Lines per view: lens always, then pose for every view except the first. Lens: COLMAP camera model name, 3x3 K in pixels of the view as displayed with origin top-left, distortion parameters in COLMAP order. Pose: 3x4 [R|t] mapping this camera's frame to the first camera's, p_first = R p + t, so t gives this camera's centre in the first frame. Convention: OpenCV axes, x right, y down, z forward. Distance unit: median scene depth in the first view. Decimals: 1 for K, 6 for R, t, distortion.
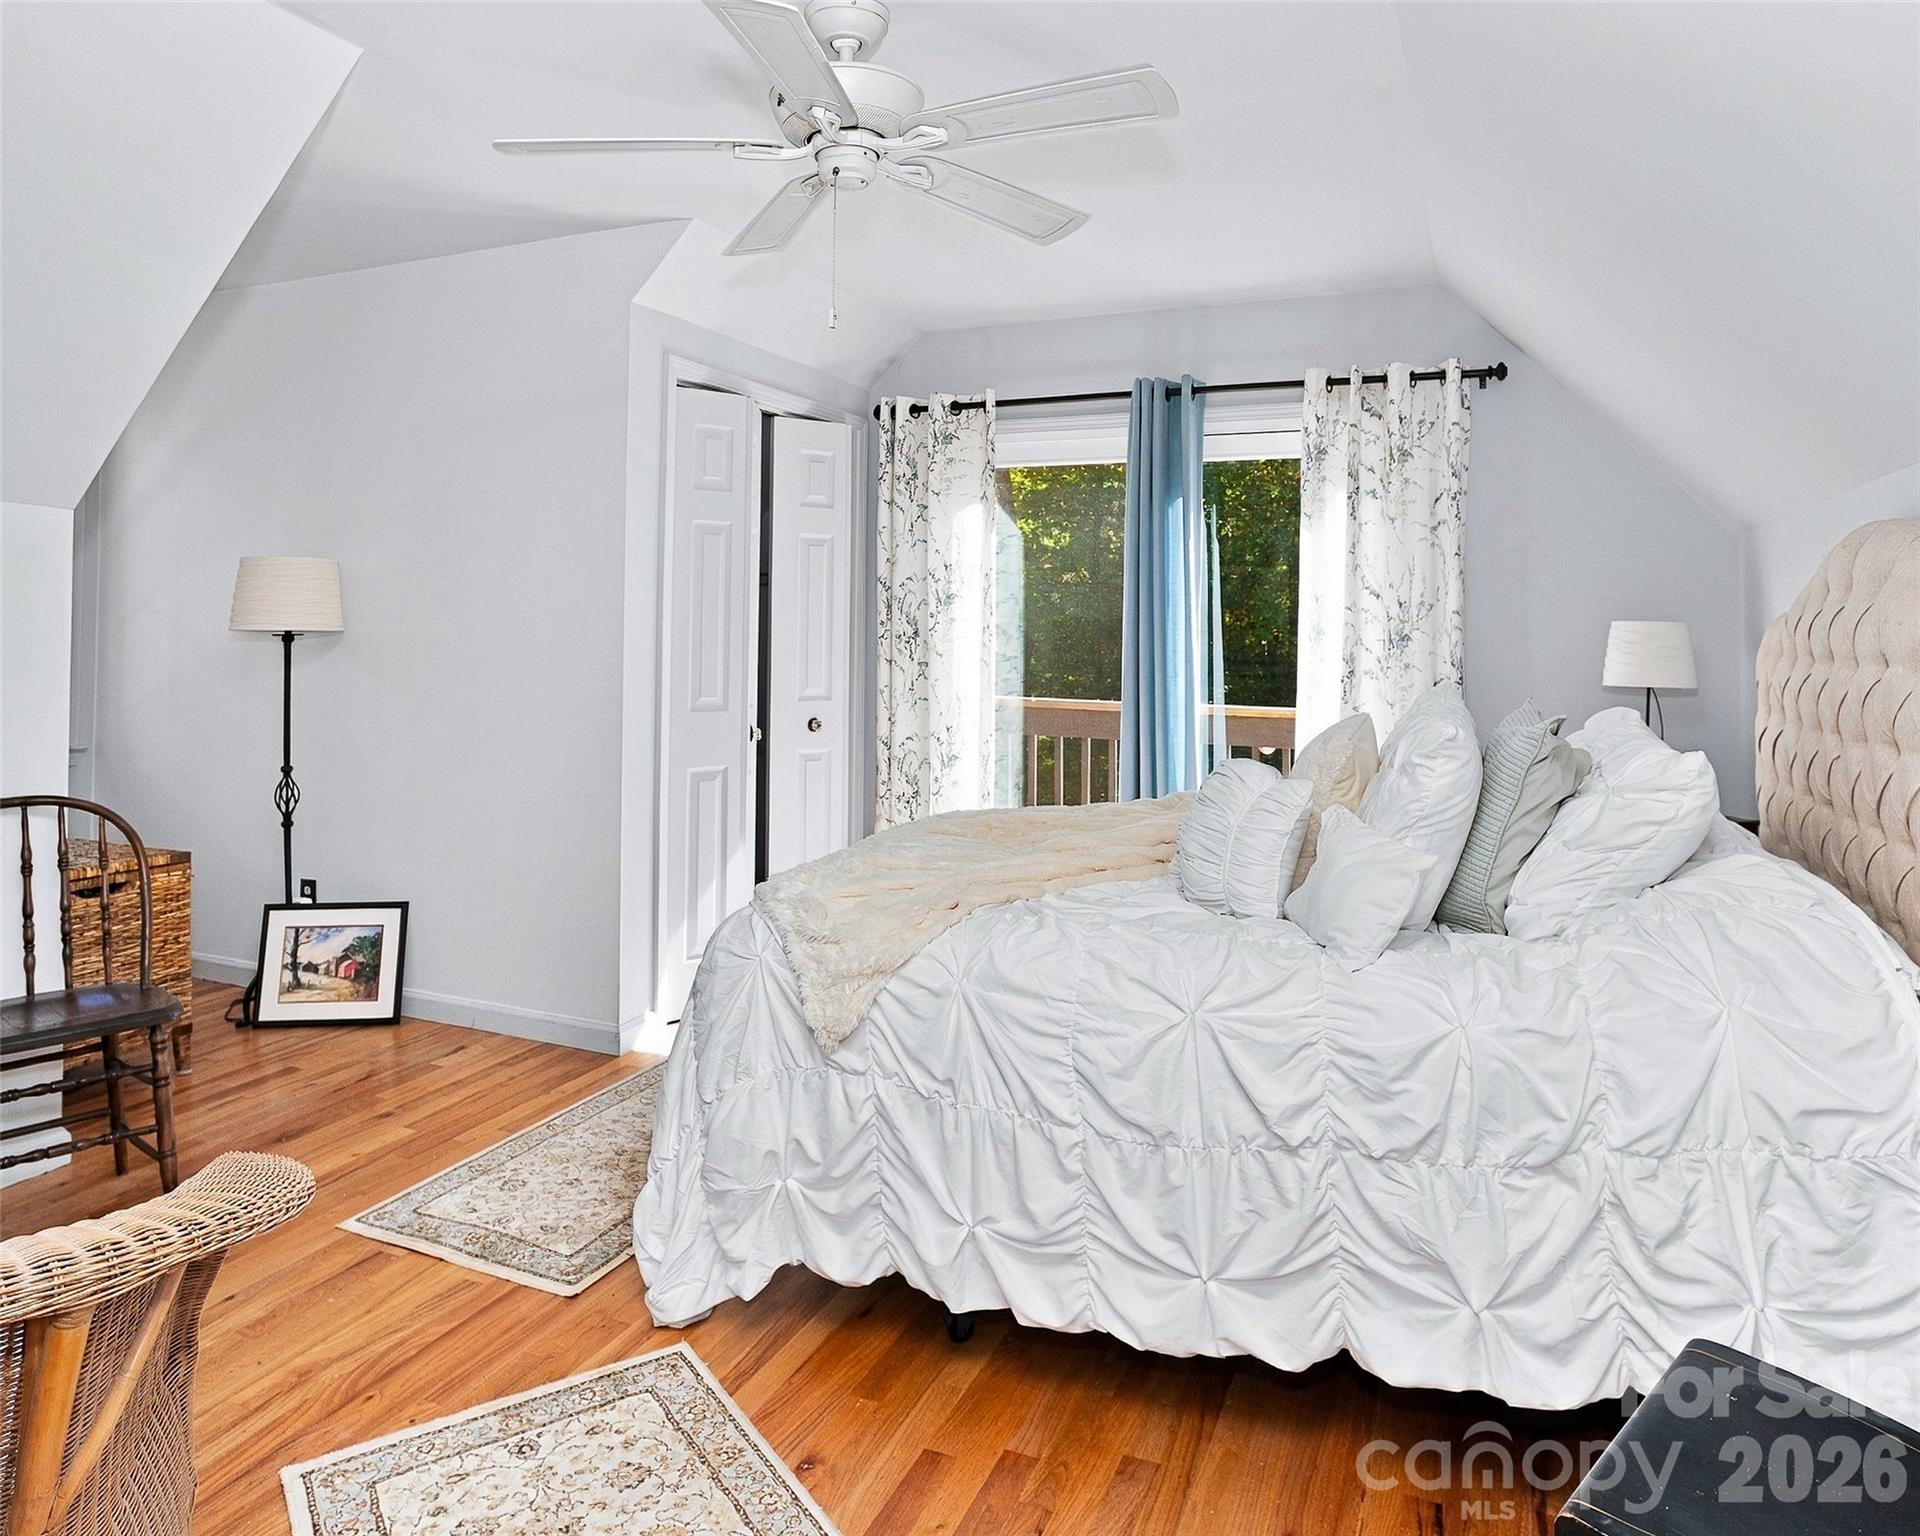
lens RADIAL K [[1282.5, 0, 957.7], [0, 1282.5, 699.1], [0, 0, 1]] dist [-0.008138, -0.001555]
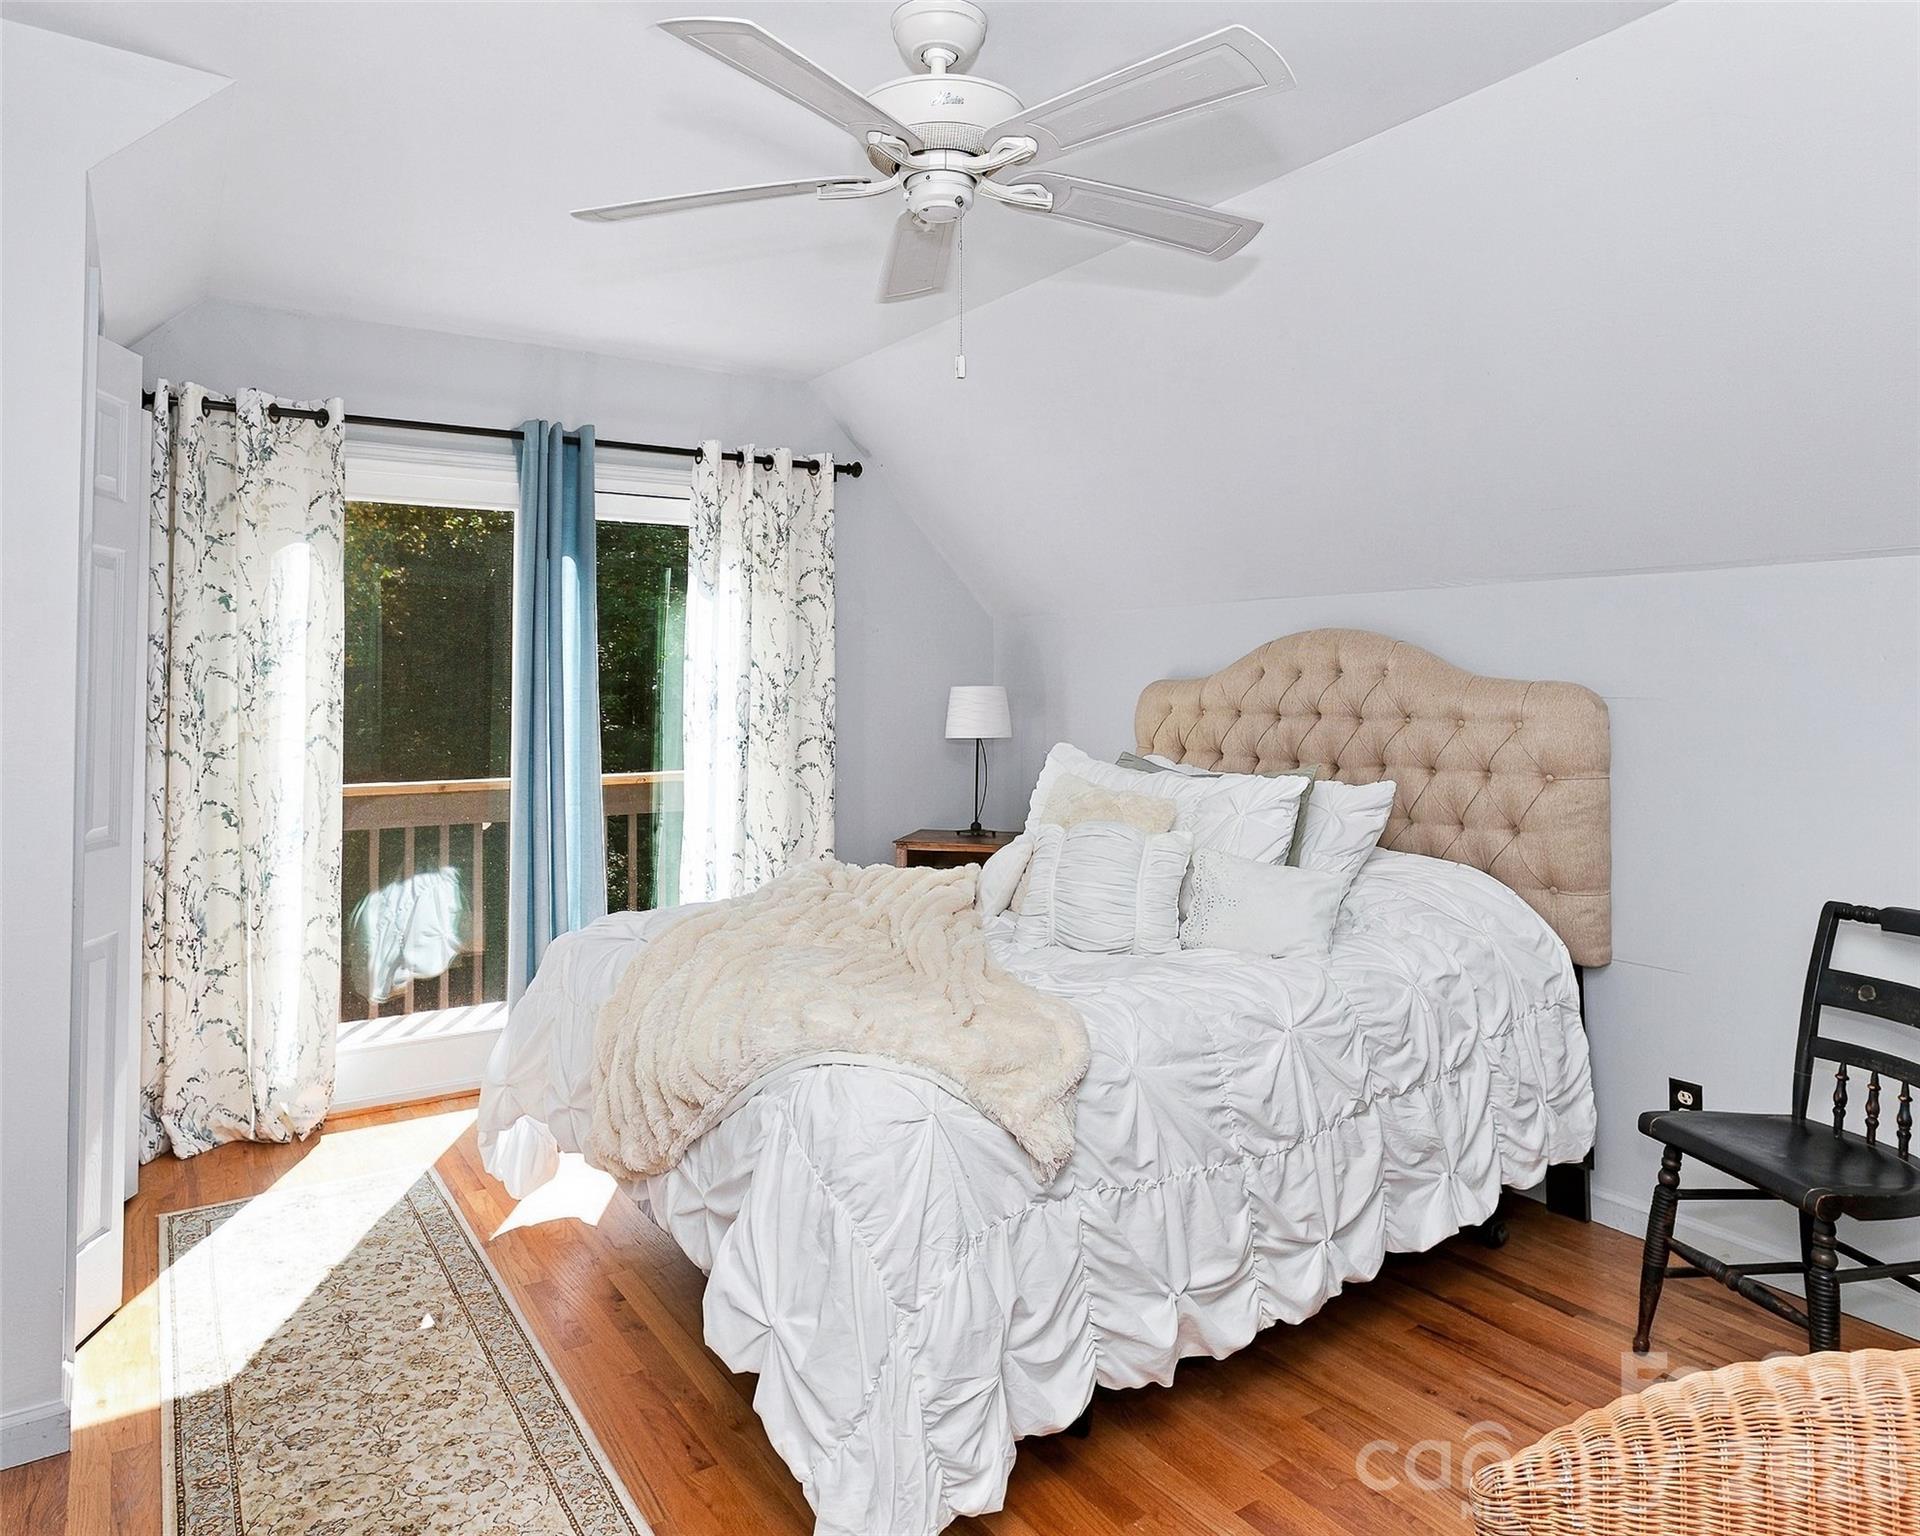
lens RADIAL K [[1206.5, 0, 959.5], [0, 1206.5, 748.3], [0, 0, 1]] dist [0.040397, 0.000030]
pose [[0.542440, -0.072238, 0.836983, -0.425544], [0.056307, 0.997182, 0.049573, -0.045132], [-0.838205, 0.020238, 0.544979, 0.285741]]
